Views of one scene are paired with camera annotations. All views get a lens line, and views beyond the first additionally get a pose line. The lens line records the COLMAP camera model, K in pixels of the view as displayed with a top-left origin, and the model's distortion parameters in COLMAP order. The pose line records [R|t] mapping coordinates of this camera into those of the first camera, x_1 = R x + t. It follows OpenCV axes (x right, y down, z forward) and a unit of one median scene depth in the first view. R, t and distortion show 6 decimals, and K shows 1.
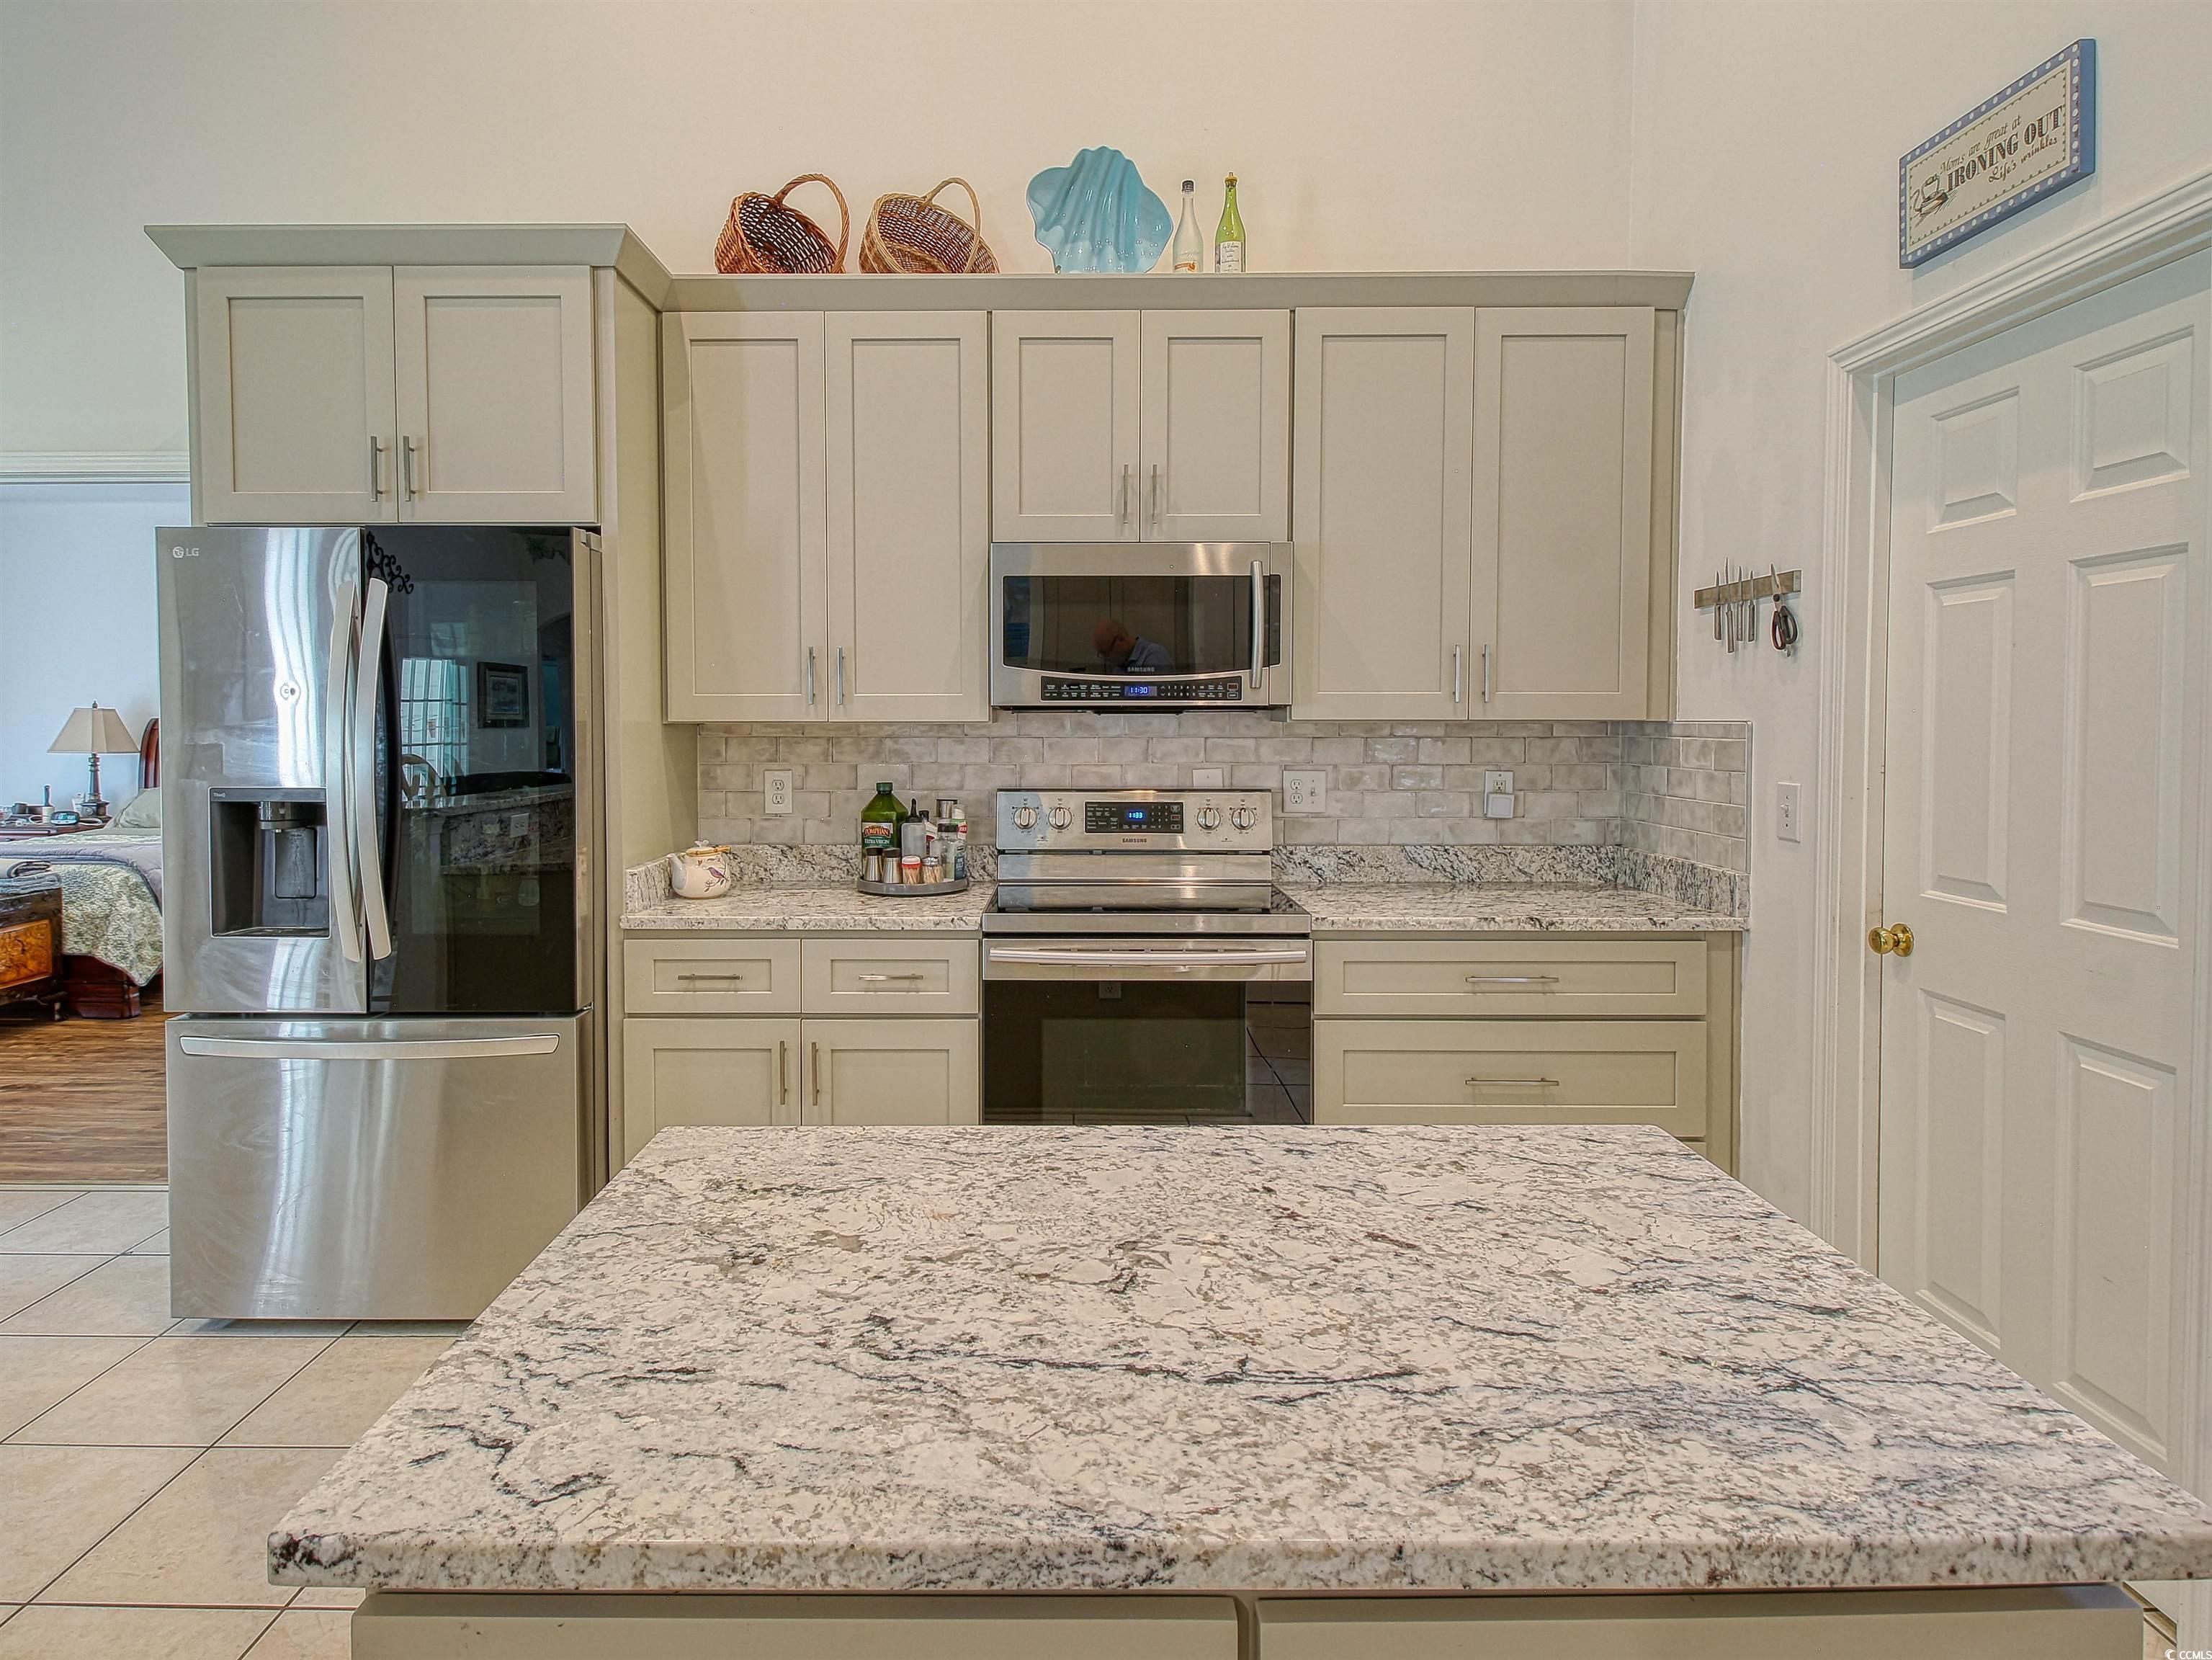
lens RADIAL K [[1200.5, 0, 1060.7], [0, 1200.5, 758.5], [0, 0, 1]] dist [0.013990, -0.013075]
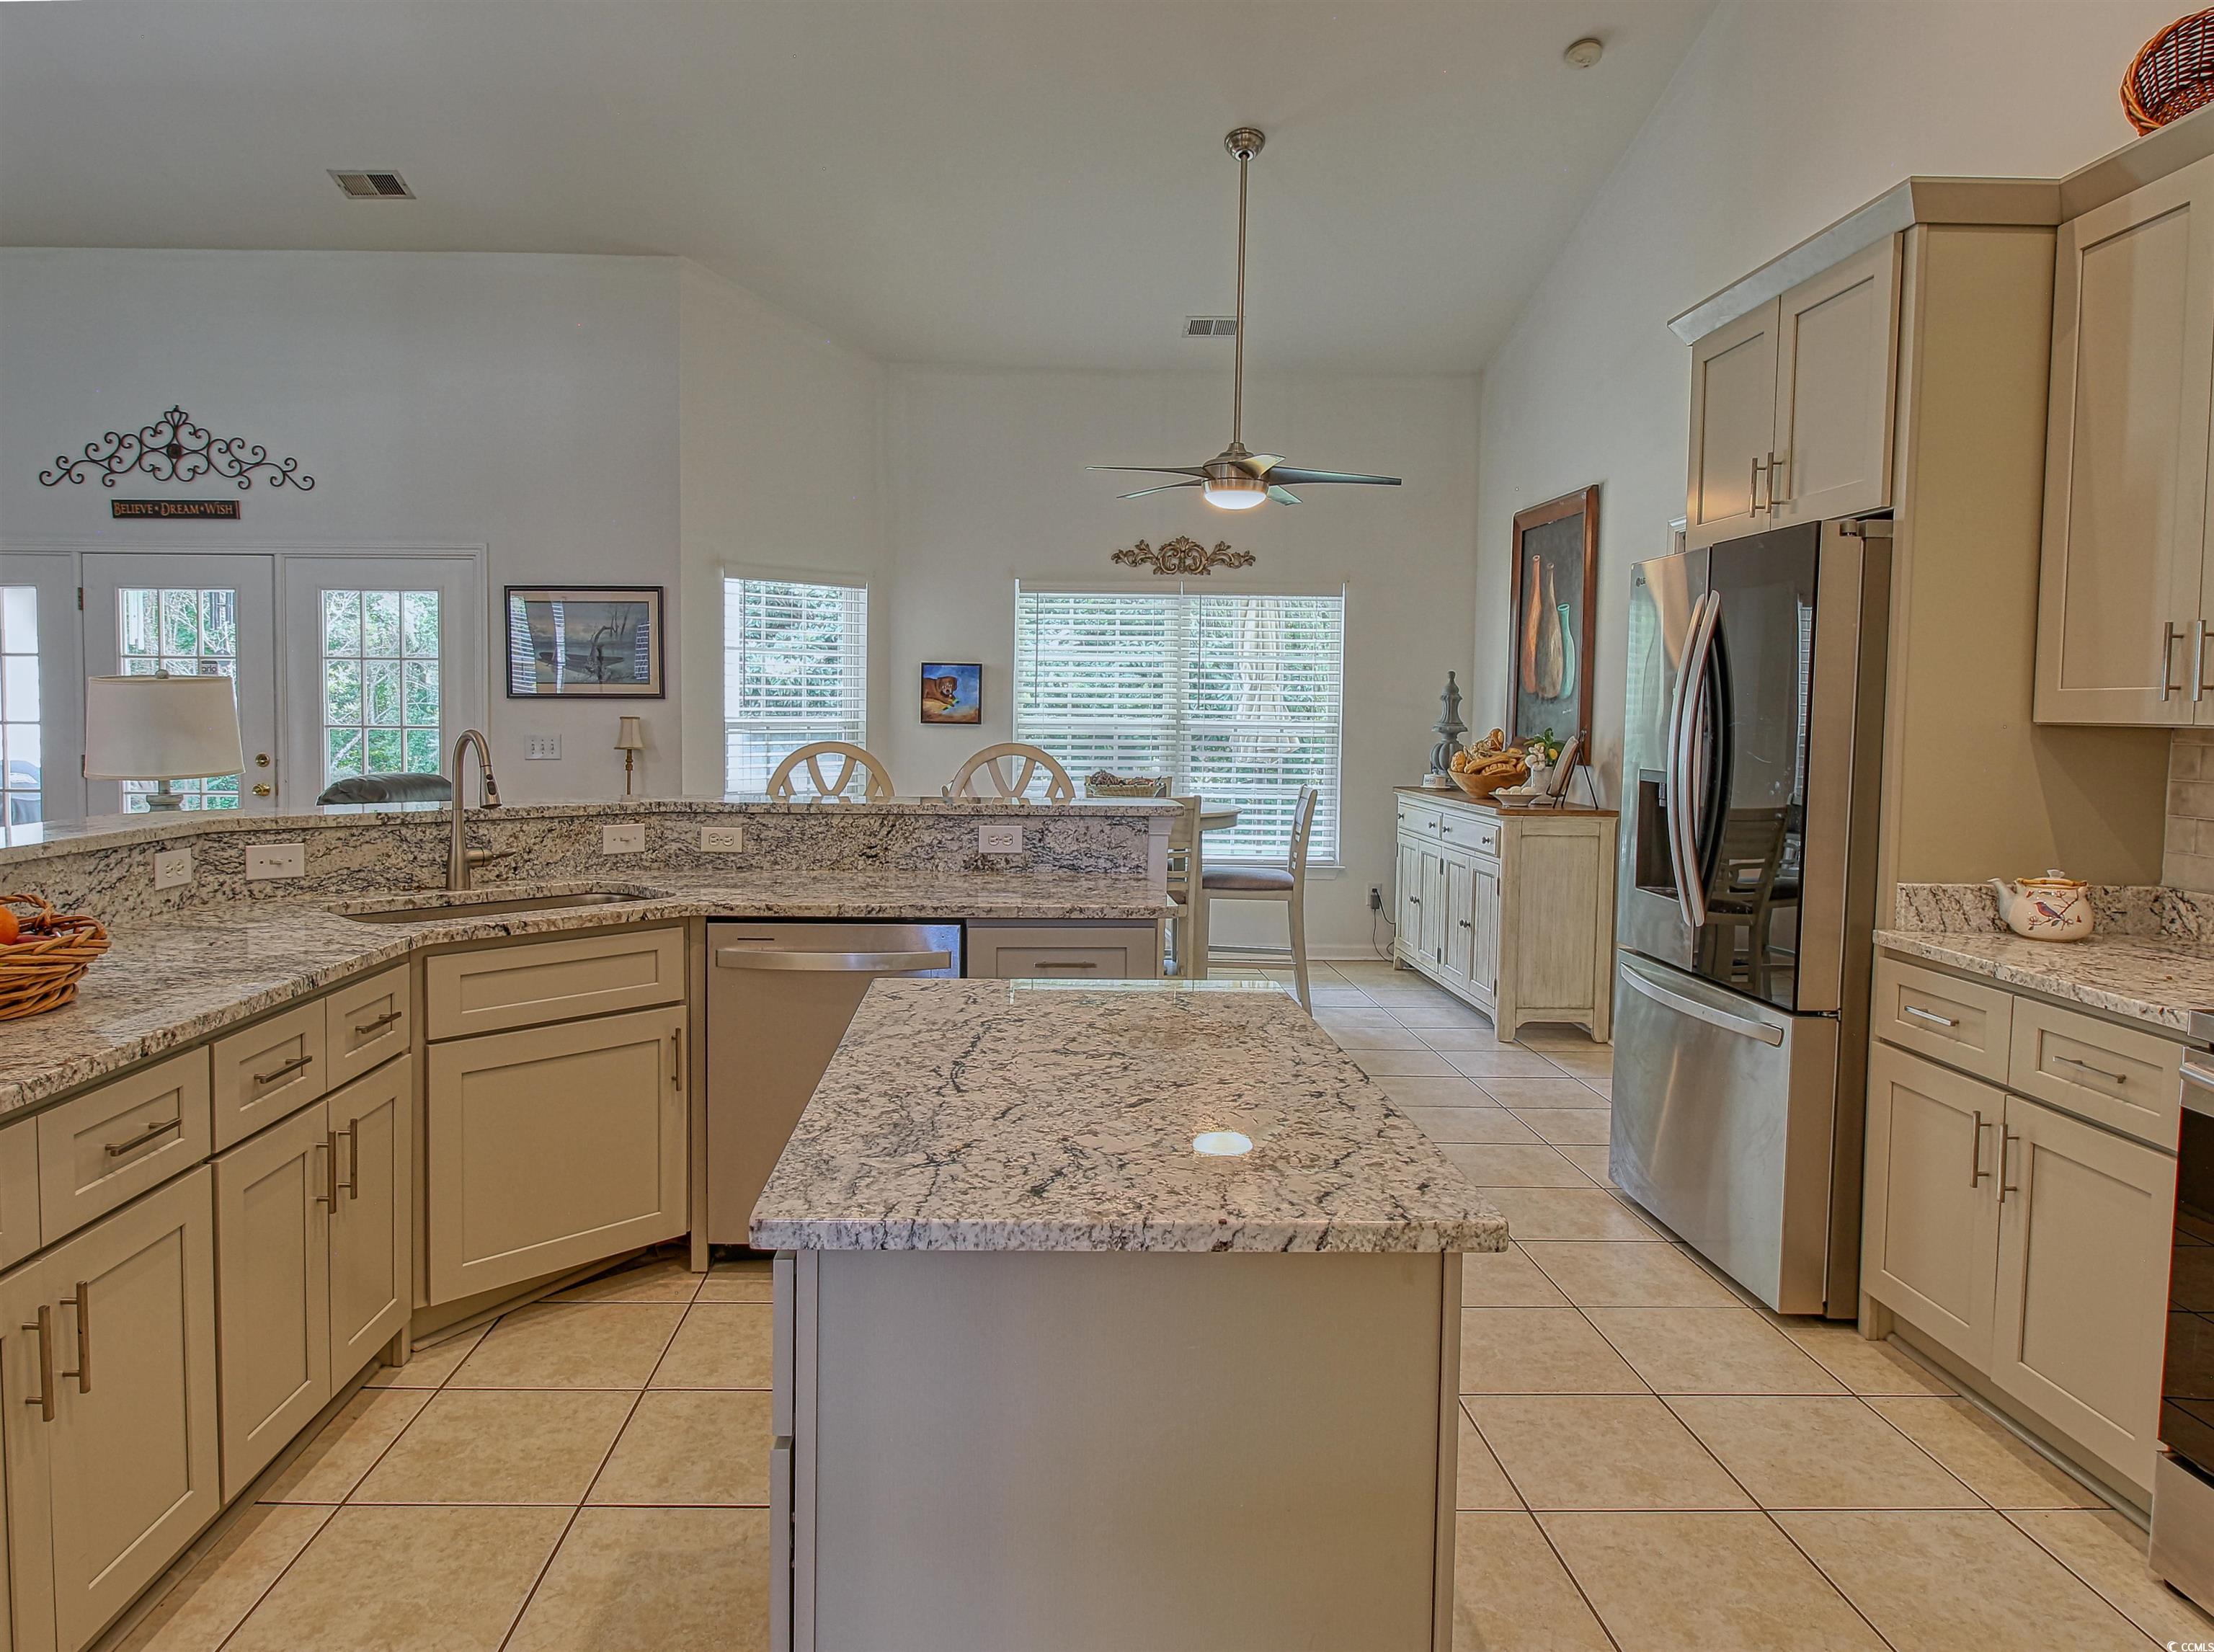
lens RADIAL K [[1390.0, 0, 1022.6], [0, 1390.0, 790.1], [0, 0, 1]] dist [0.004132, -0.018074]
pose [[0.013818, 0.061072, -0.998038, 1.764536], [-0.046213, 0.997105, 0.060375, -0.027145], [0.998836, 0.045288, 0.016601, 0.825566]]
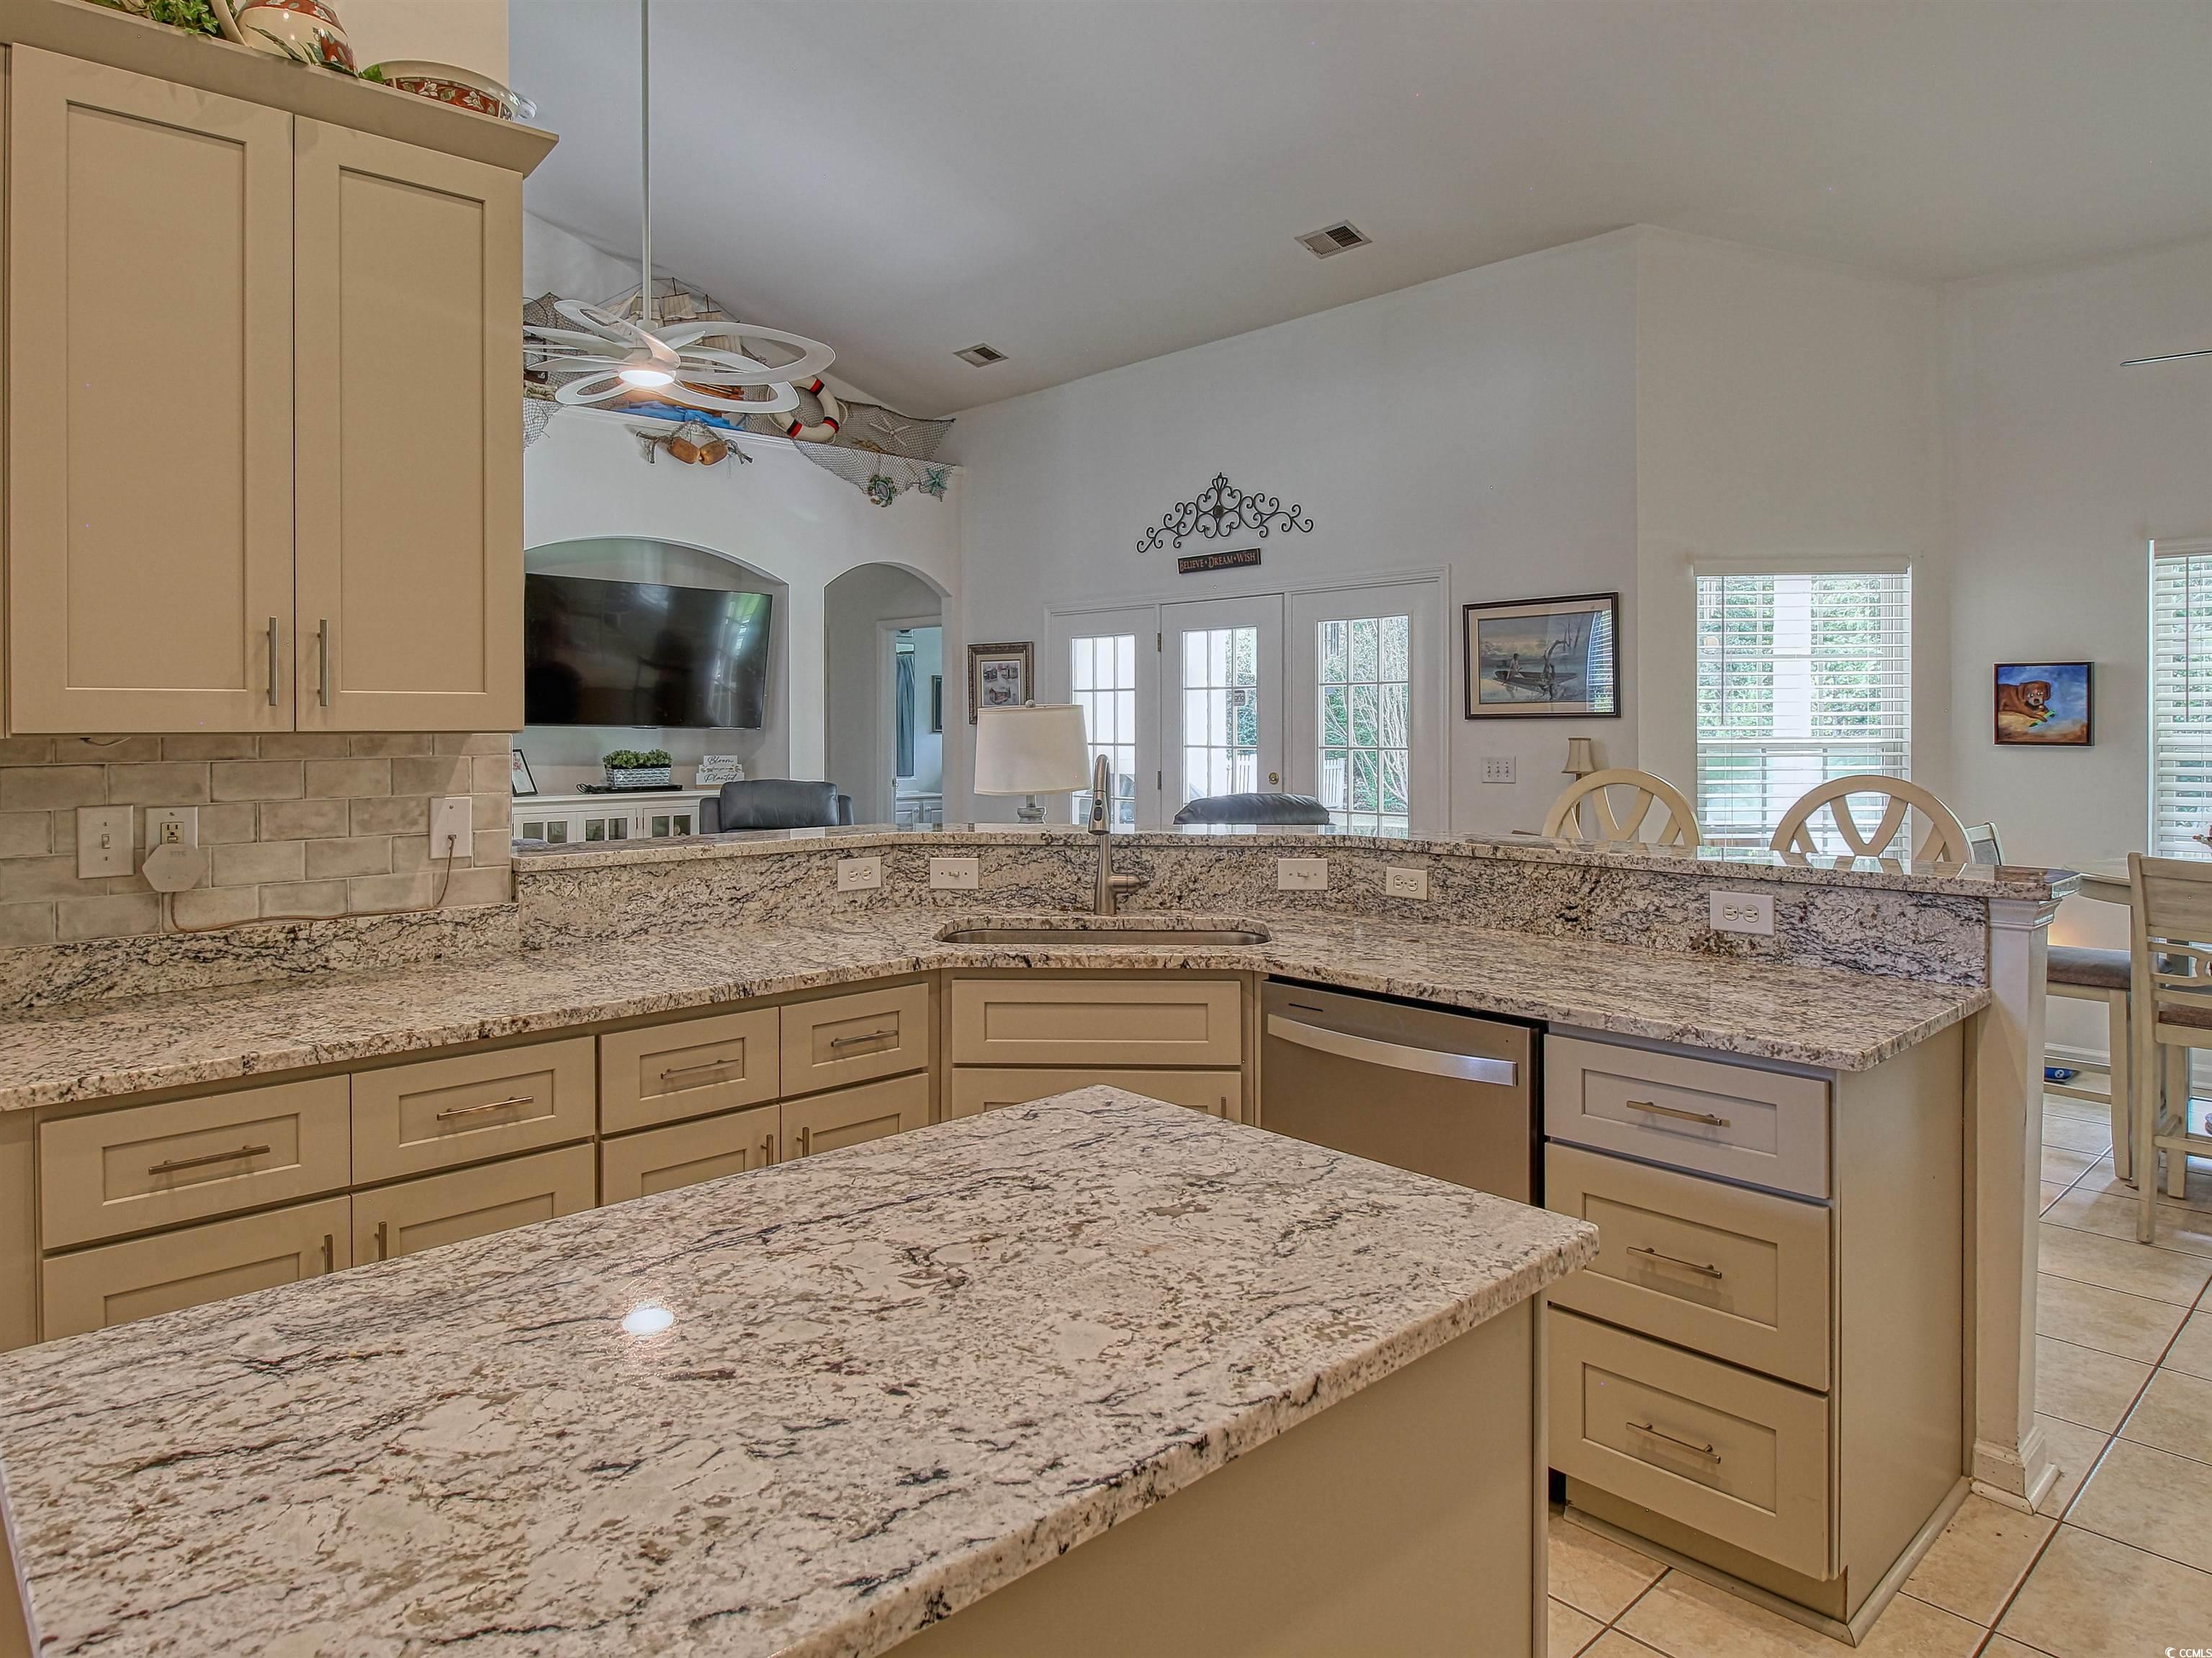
lens RADIAL K [[1348.3, 0, 1107.2], [0, 1348.3, 734.0], [0, 0, 1]] dist [0.005295, -0.011069]
pose [[-0.727211, 0.009559, -0.686347, 0.691604], [-0.020403, 0.999160, 0.035533, -0.068867], [0.686111, 0.039843, -0.726405, 1.820135]]
